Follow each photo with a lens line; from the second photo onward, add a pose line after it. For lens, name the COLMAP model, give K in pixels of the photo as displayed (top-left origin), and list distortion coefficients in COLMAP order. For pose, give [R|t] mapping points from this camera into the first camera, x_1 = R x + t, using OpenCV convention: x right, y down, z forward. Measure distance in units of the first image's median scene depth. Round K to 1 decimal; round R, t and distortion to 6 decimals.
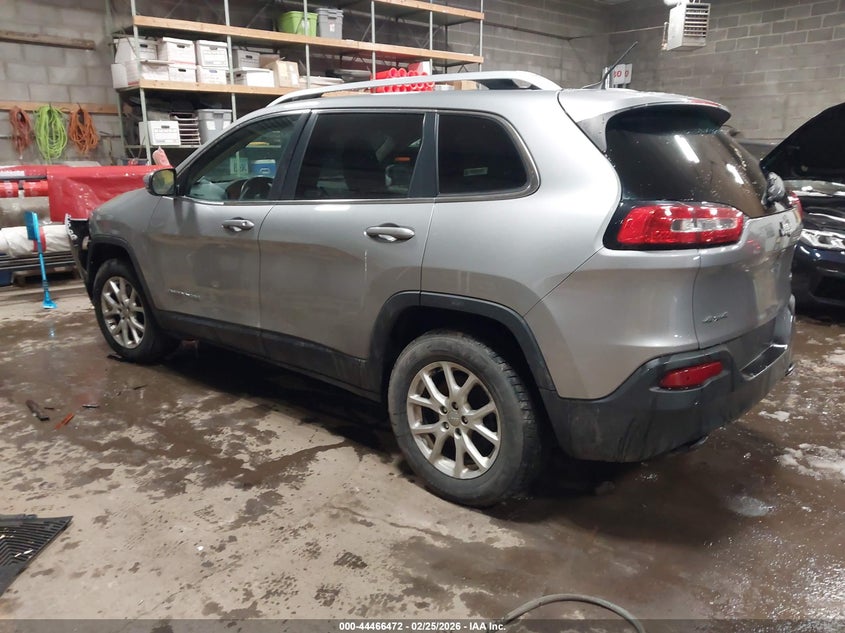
lens RADIAL K [[745.0, 0, 422.5], [0, 745.0, 316.5], [0, 0, 1]] dist [0.005084, 0.005755]
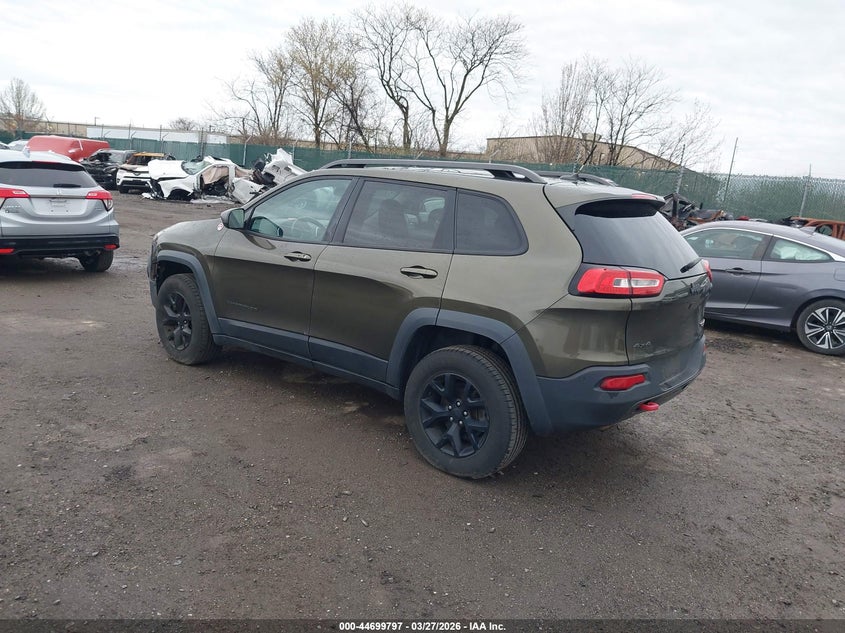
lens RADIAL K [[745.0, 0, 422.5], [0, 745.0, 316.5], [0, 0, 1]] dist [0.005084, 0.005755]
pose [[0.998449, 0.052702, 0.017962, -0.070131], [-0.052067, 0.998059, -0.034180, 0.018037], [-0.019728, 0.033191, 0.999254, -0.458833]]
